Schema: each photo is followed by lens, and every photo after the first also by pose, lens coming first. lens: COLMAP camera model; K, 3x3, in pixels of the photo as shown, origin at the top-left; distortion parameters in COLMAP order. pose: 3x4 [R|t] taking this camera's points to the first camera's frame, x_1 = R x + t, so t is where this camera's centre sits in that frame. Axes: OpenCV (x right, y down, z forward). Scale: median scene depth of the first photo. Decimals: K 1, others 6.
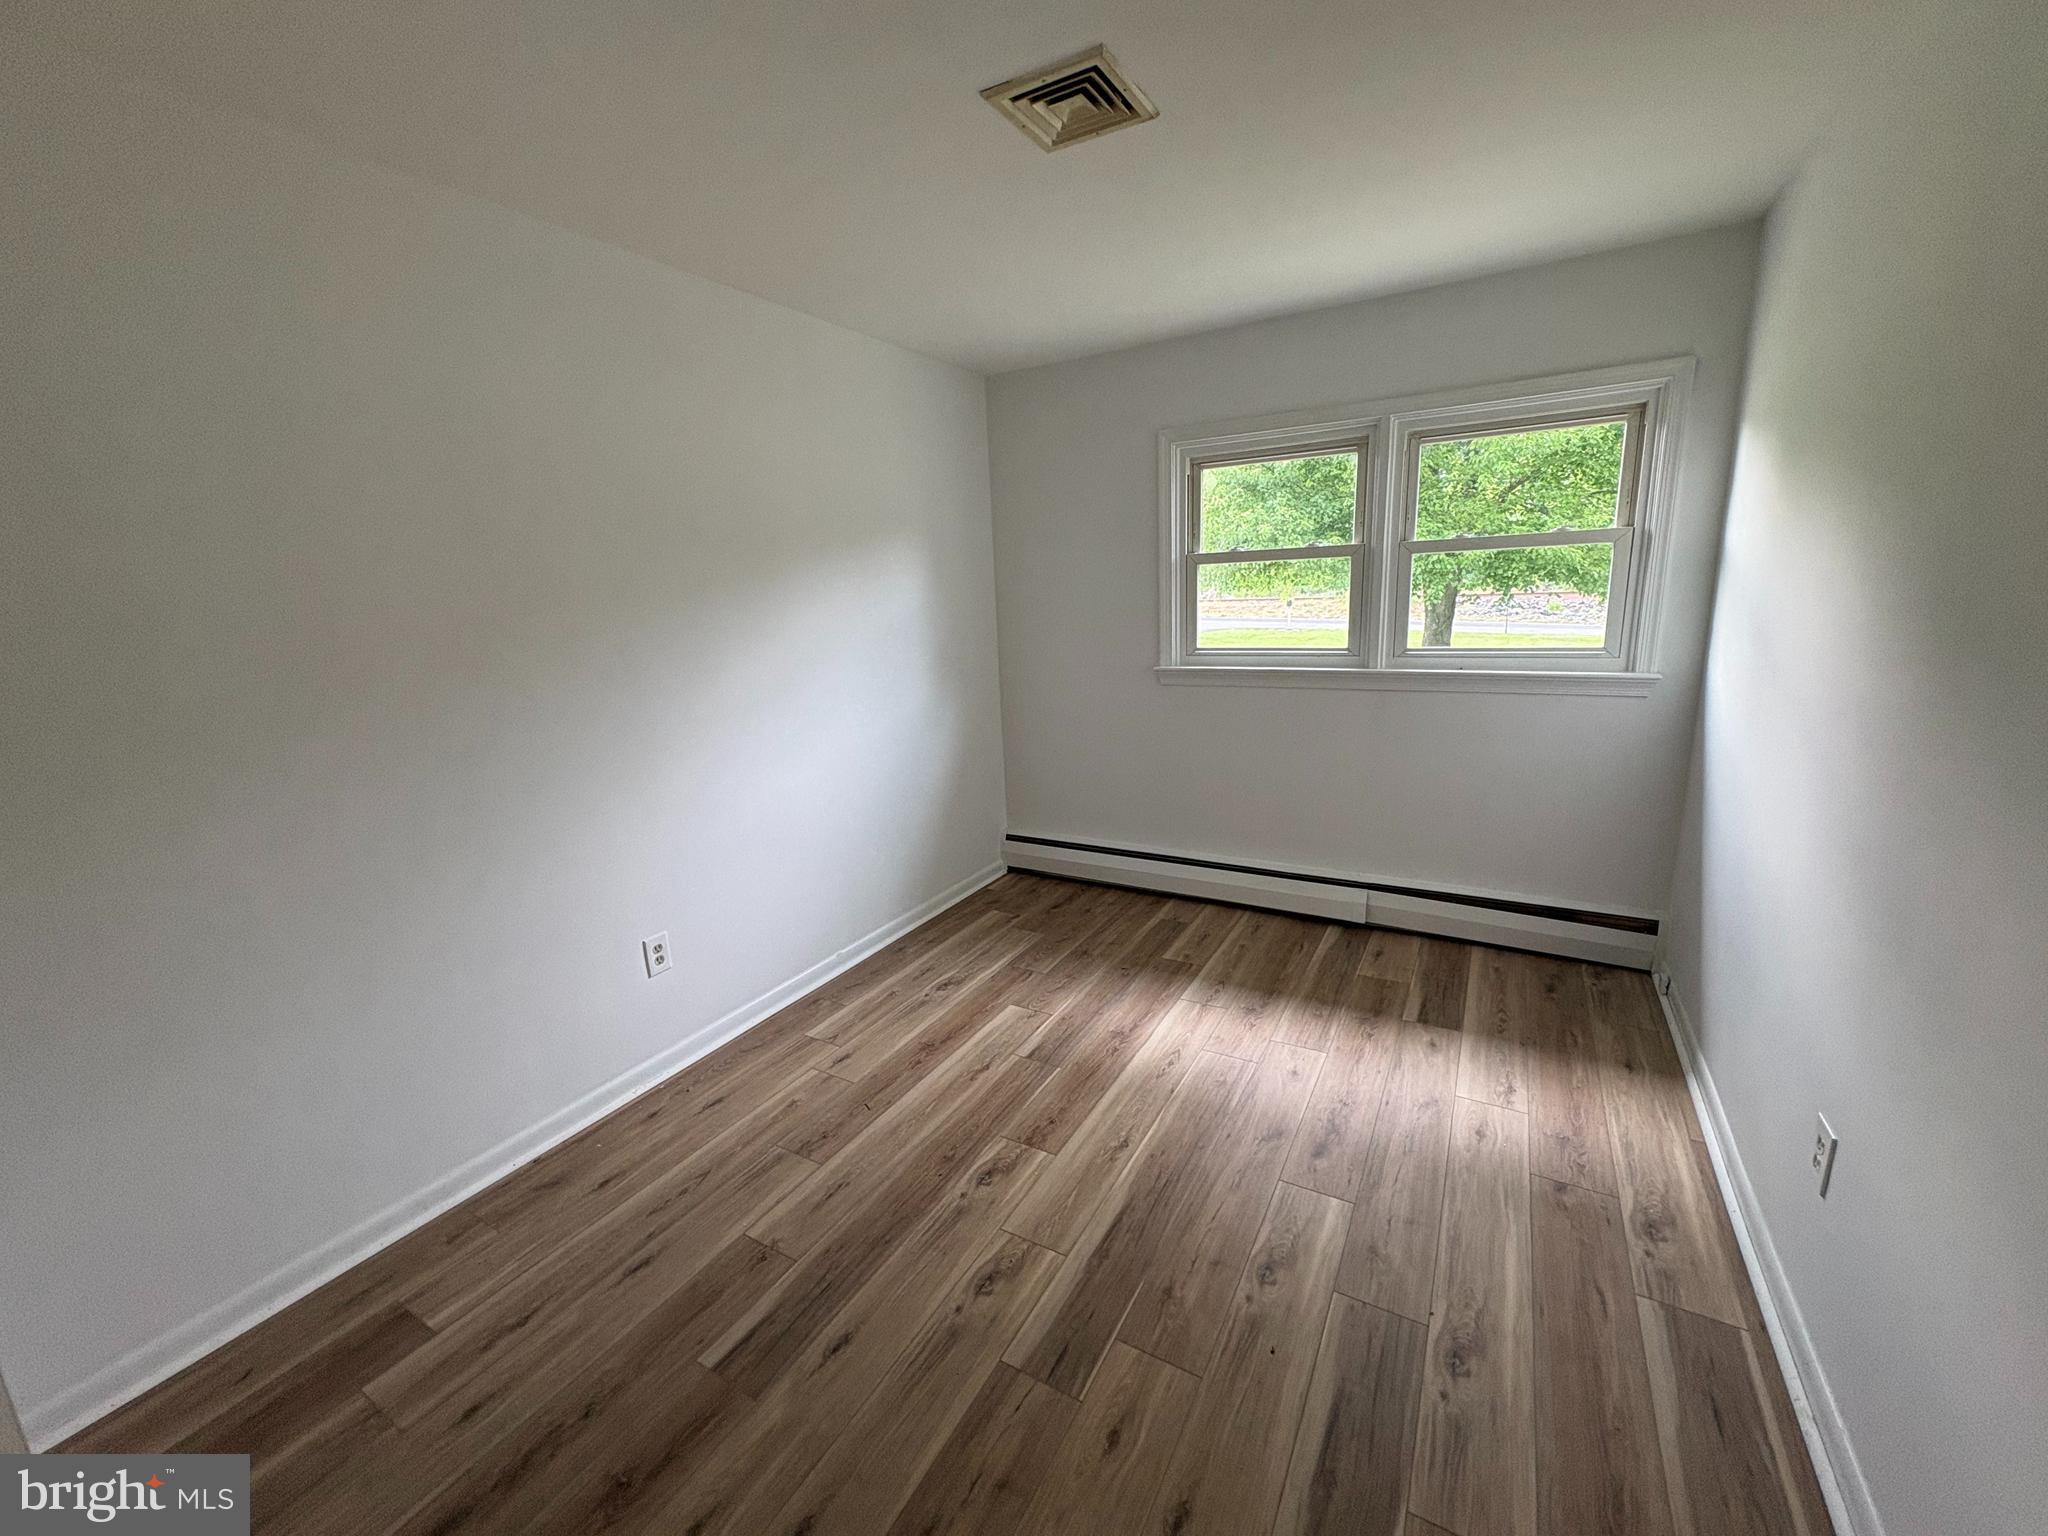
lens RADIAL K [[814.3, 0, 1020.6], [0, 814.3, 766.3], [0, 0, 1]] dist [0.001158, 0.000358]
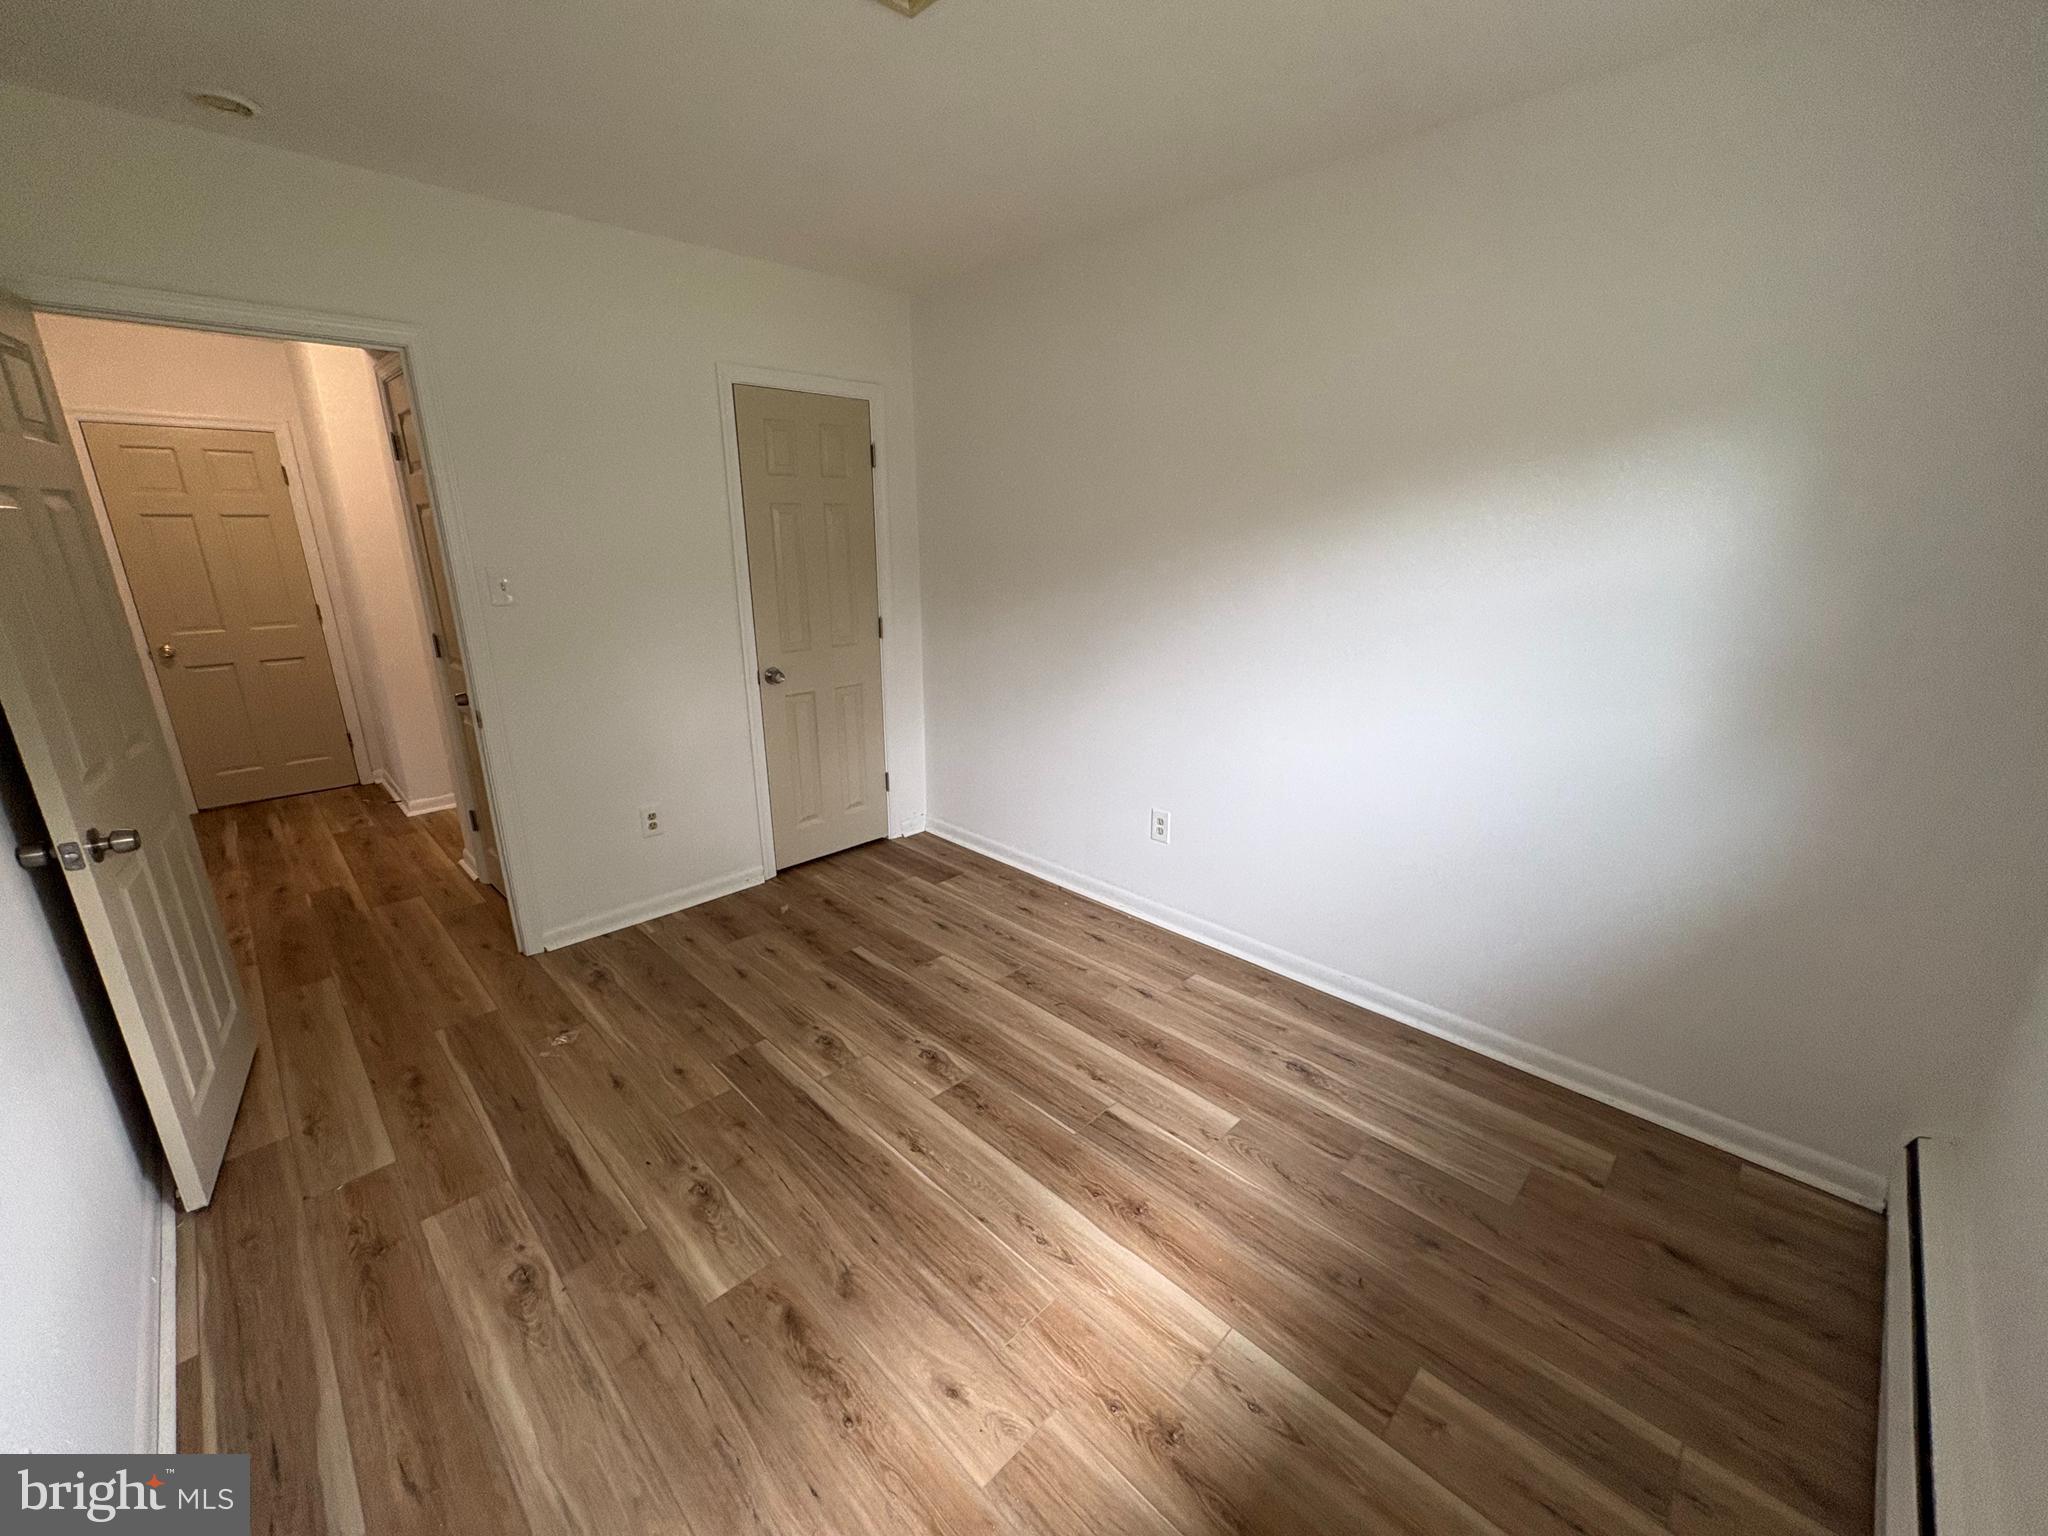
lens RADIAL K [[814.3, 0, 1020.6], [0, 814.3, 766.3], [0, 0, 1]] dist [0.001158, 0.000358]
pose [[-0.248449, 0.316586, -0.915449, 0.827507], [-0.190803, 0.910570, 0.366682, -0.306846], [0.949667, 0.265772, -0.165825, 1.169219]]
